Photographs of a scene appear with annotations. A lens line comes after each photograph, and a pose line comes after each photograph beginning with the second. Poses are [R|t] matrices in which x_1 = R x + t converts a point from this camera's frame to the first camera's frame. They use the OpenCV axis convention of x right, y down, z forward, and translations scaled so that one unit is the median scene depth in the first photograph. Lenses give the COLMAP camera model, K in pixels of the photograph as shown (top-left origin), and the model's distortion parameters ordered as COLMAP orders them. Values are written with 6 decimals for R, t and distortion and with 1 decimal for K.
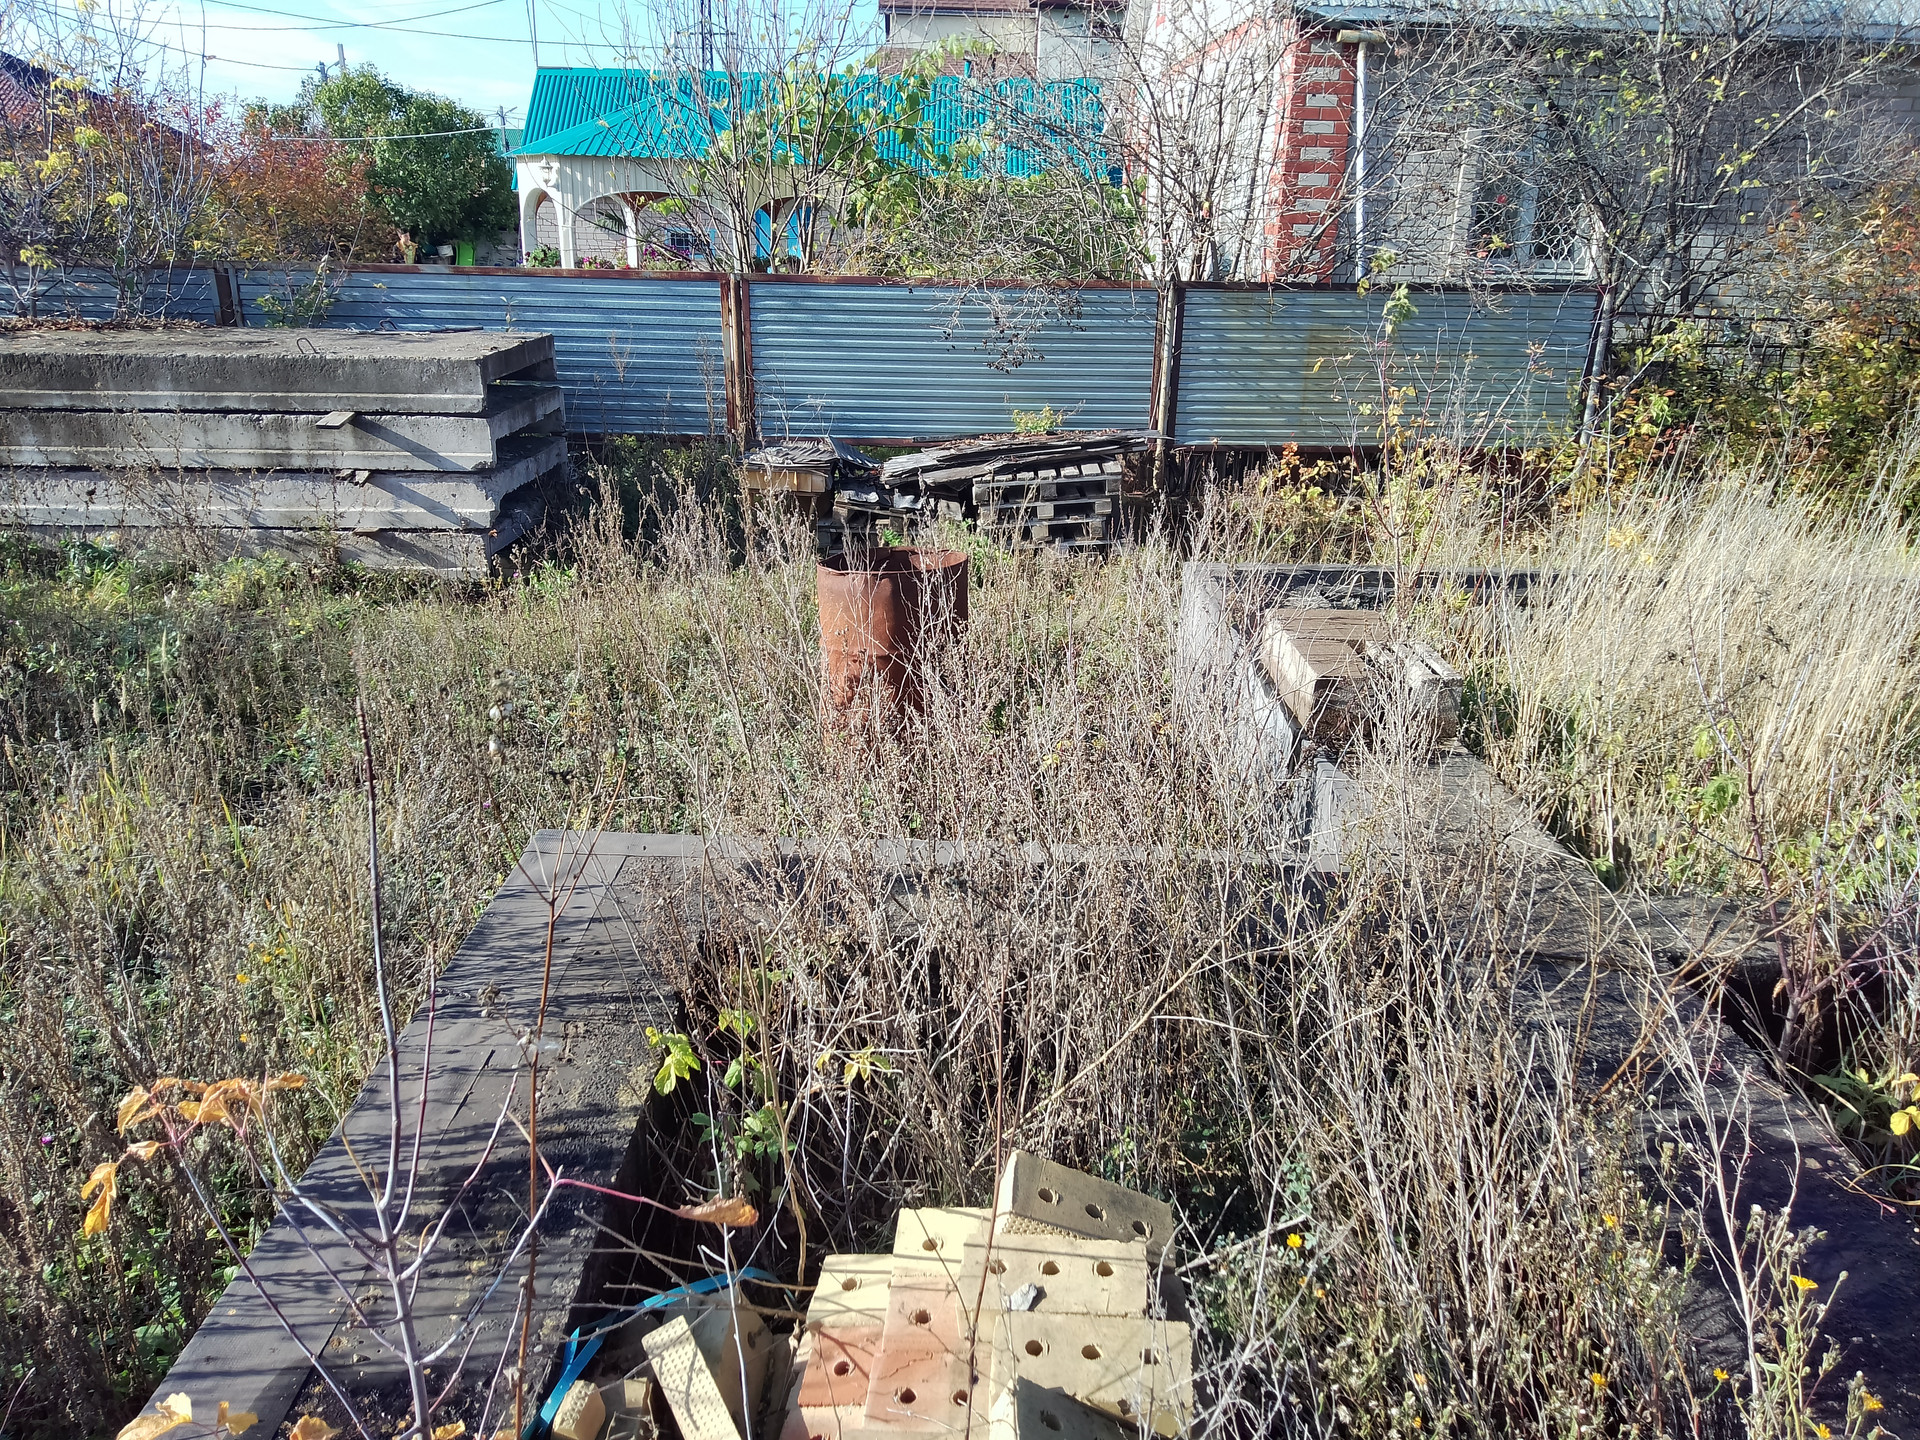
lens RADIAL K [[1408.8, 0, 979.0], [0, 1408.8, 729.4], [0, 0, 1]] dist [0.055749, -0.075953]
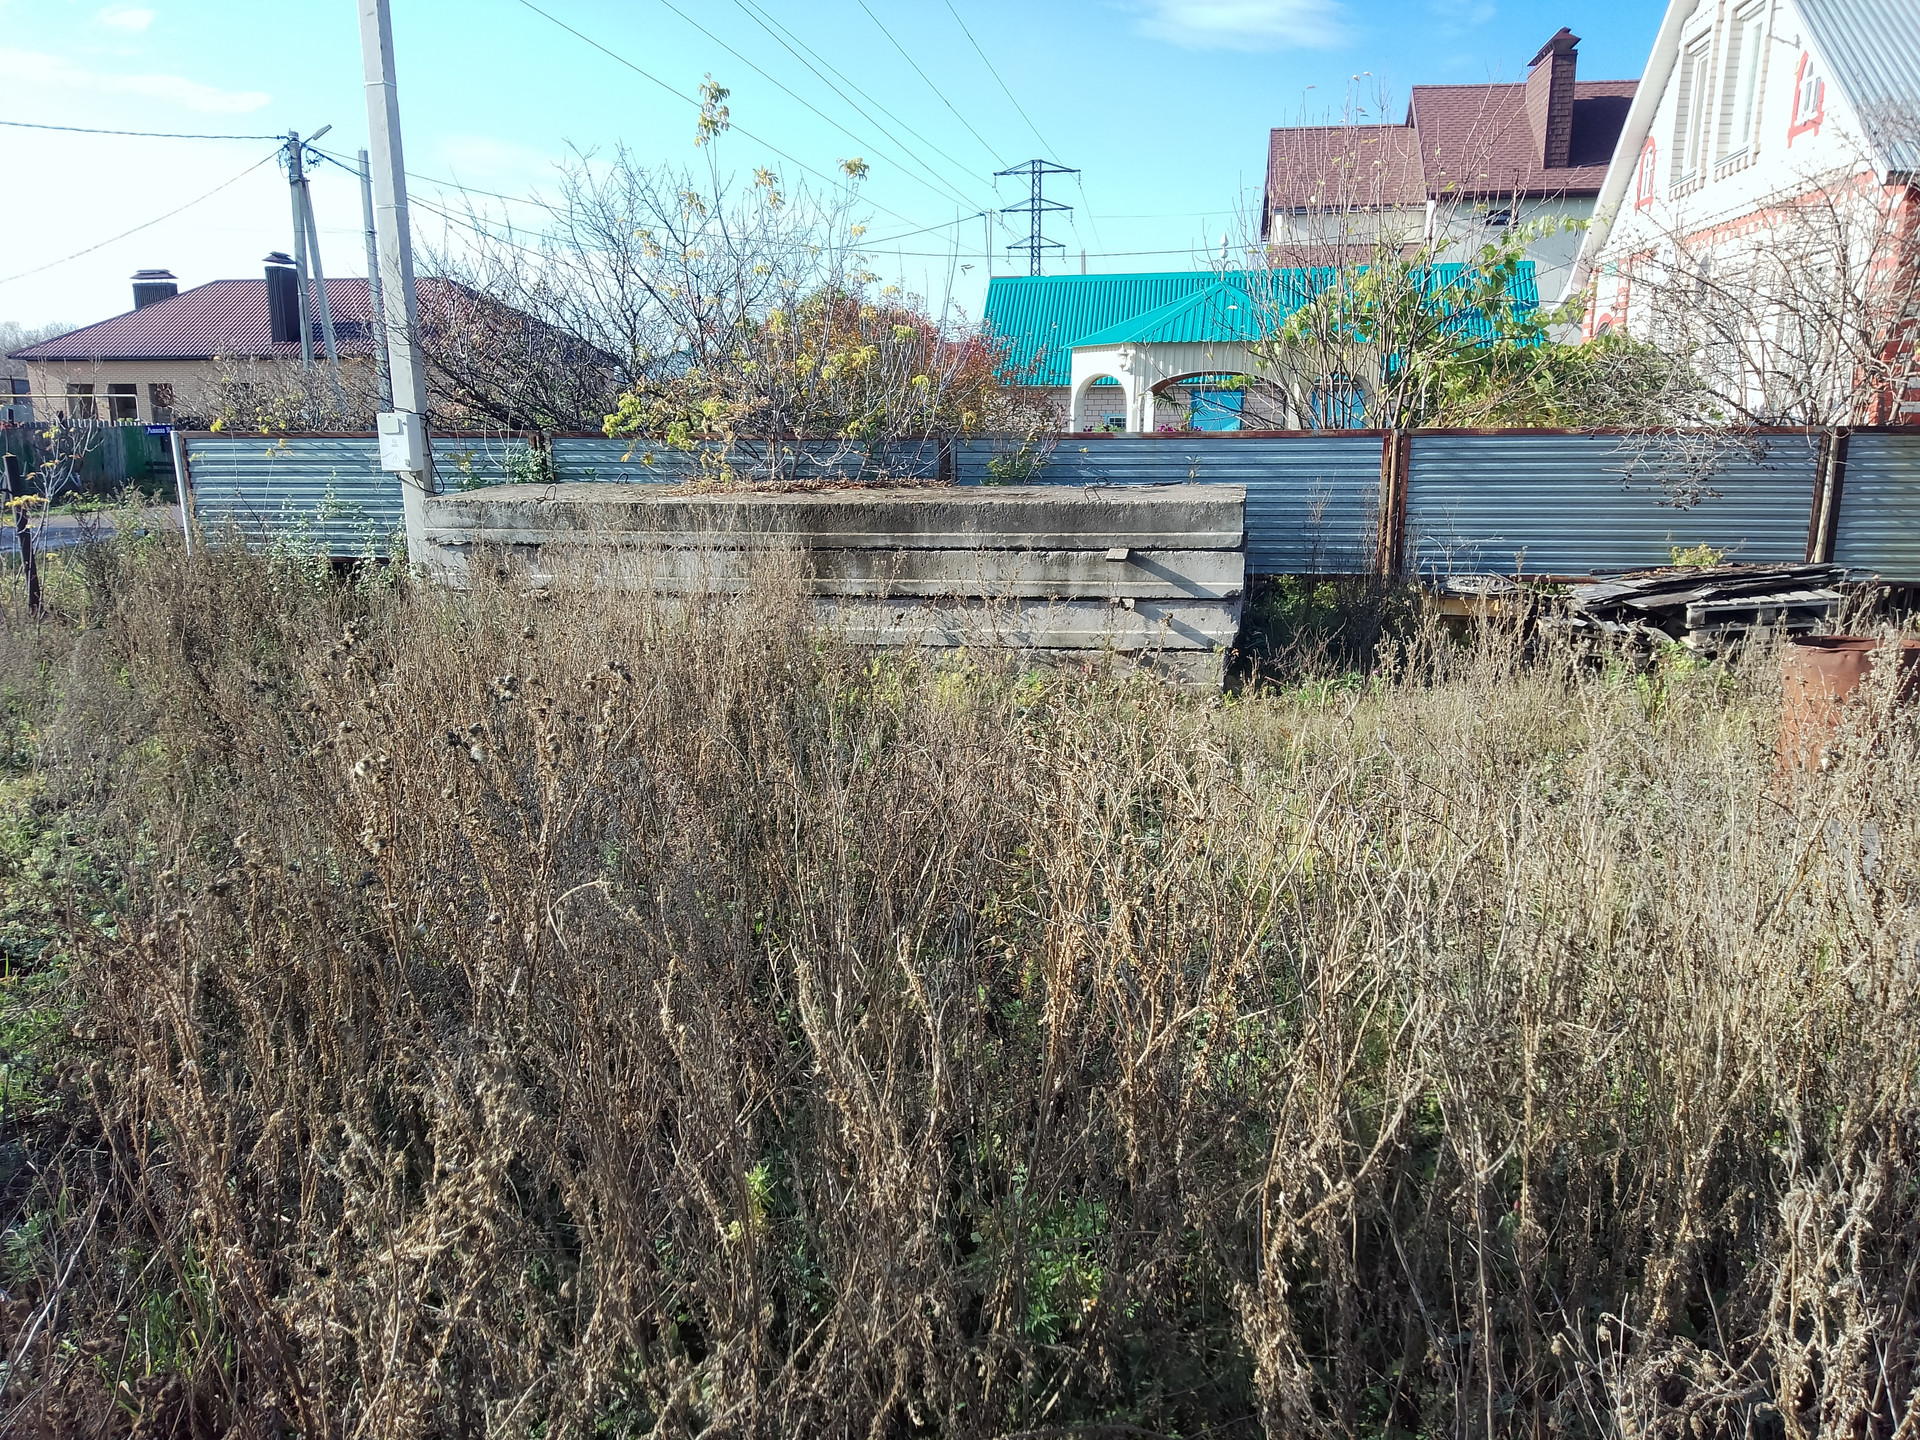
lens RADIAL K [[1408.8, 0, 956.2], [0, 1408.8, 728.3], [0, 0, 1]] dist [0.055749, -0.075953]
pose [[0.982694, 0.015792, -0.184561, -0.355602], [-0.039013, 0.991655, -0.122872, 0.070265], [0.181081, 0.127946, 0.975110, -0.135913]]
